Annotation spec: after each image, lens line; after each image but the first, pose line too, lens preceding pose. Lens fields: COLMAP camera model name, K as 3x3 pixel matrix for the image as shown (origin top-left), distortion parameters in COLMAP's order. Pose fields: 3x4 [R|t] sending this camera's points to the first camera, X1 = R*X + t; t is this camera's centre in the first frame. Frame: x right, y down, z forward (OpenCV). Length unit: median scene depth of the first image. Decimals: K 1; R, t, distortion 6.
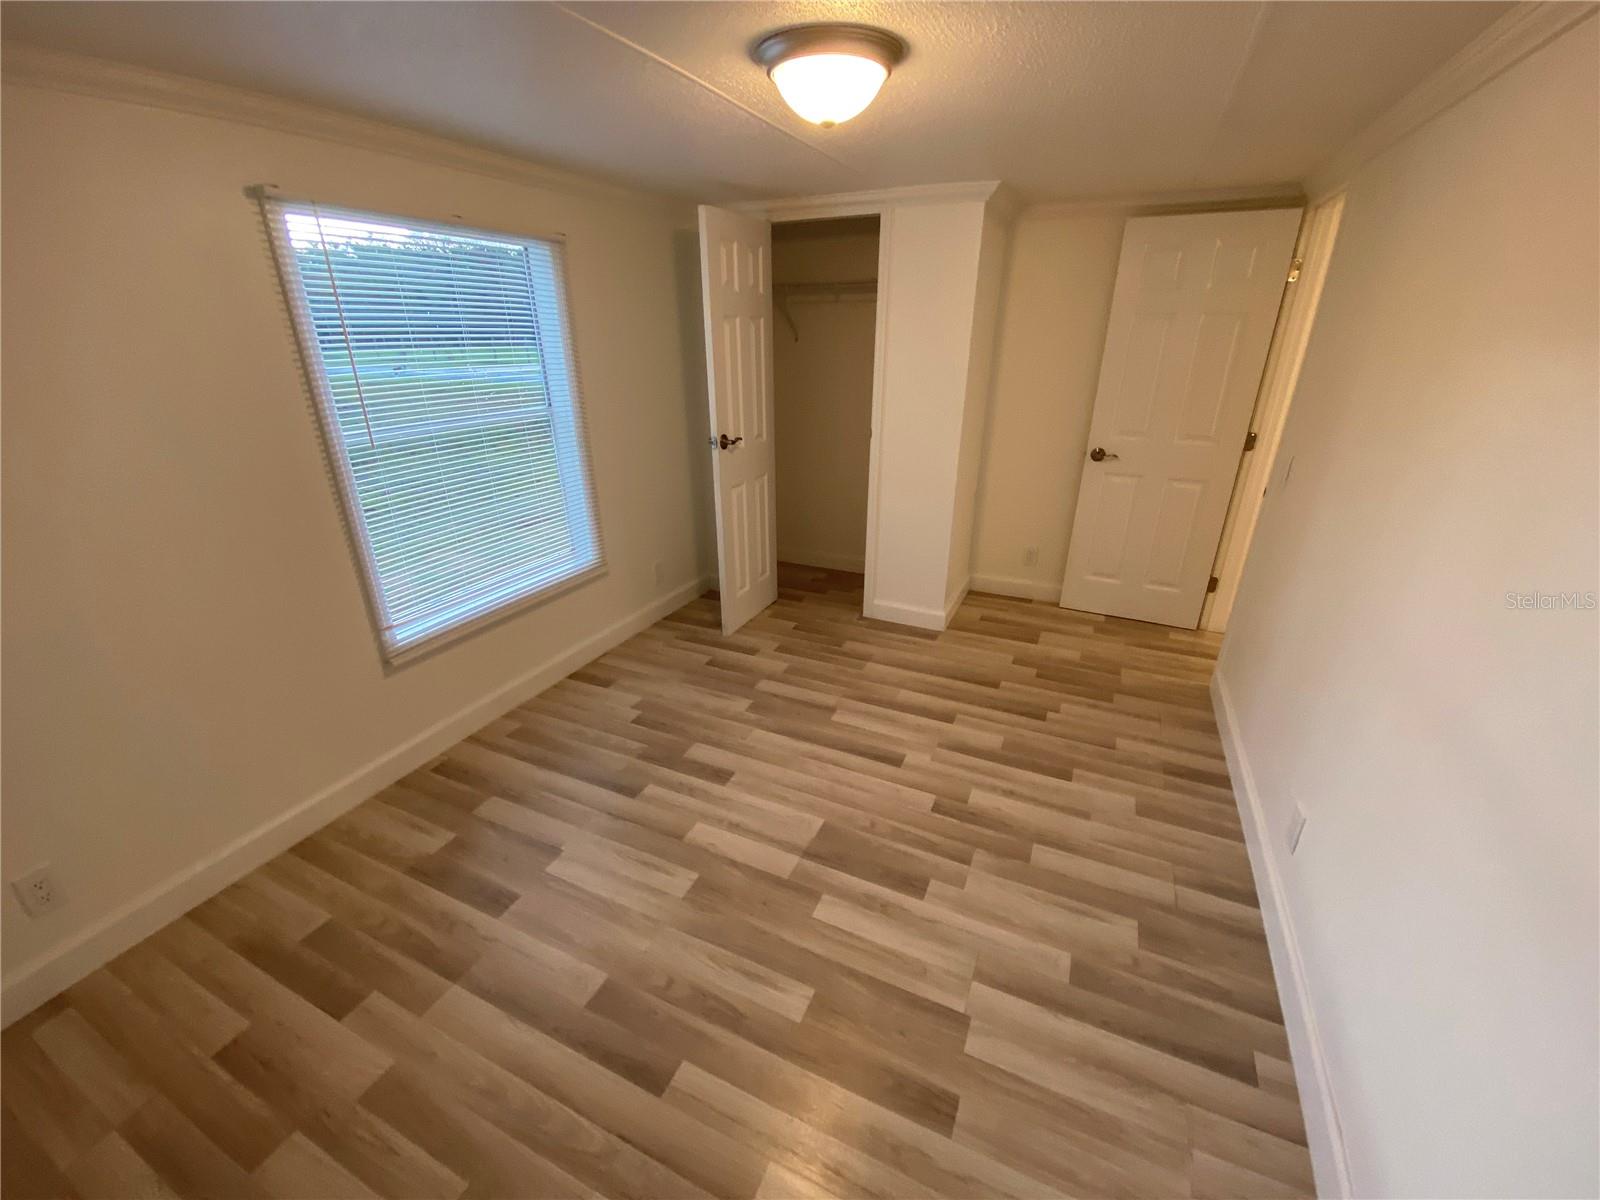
lens RADIAL K [[652.6, 0, 788.8], [0, 652.6, 600.5], [0, 0, 1]] dist [0.009089, -0.012565]
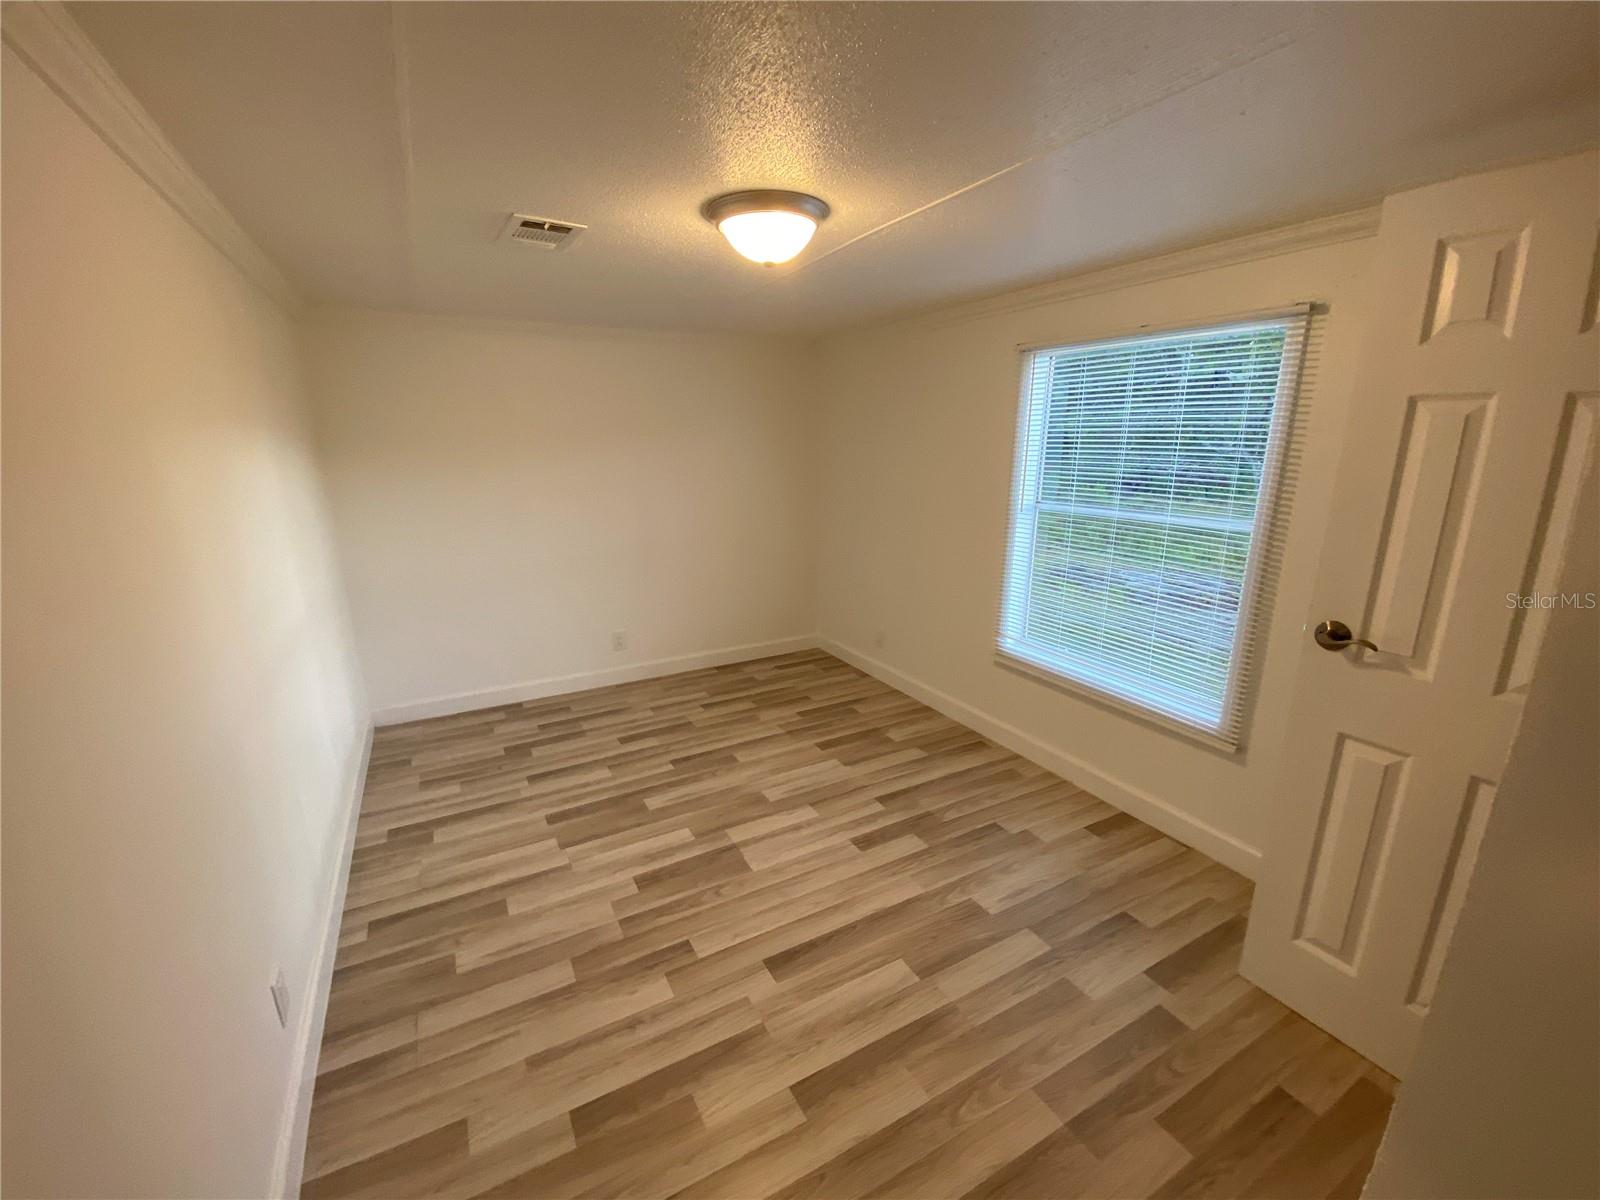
lens RADIAL K [[652.6, 0, 792.2], [0, 652.6, 594.3], [0, 0, 1]] dist [0.009089, -0.012565]
pose [[-0.589737, 0.196782, -0.783254, 0.766082], [-0.307130, 0.842338, 0.442874, -0.533708], [0.746914, 0.501740, -0.436321, 1.298297]]
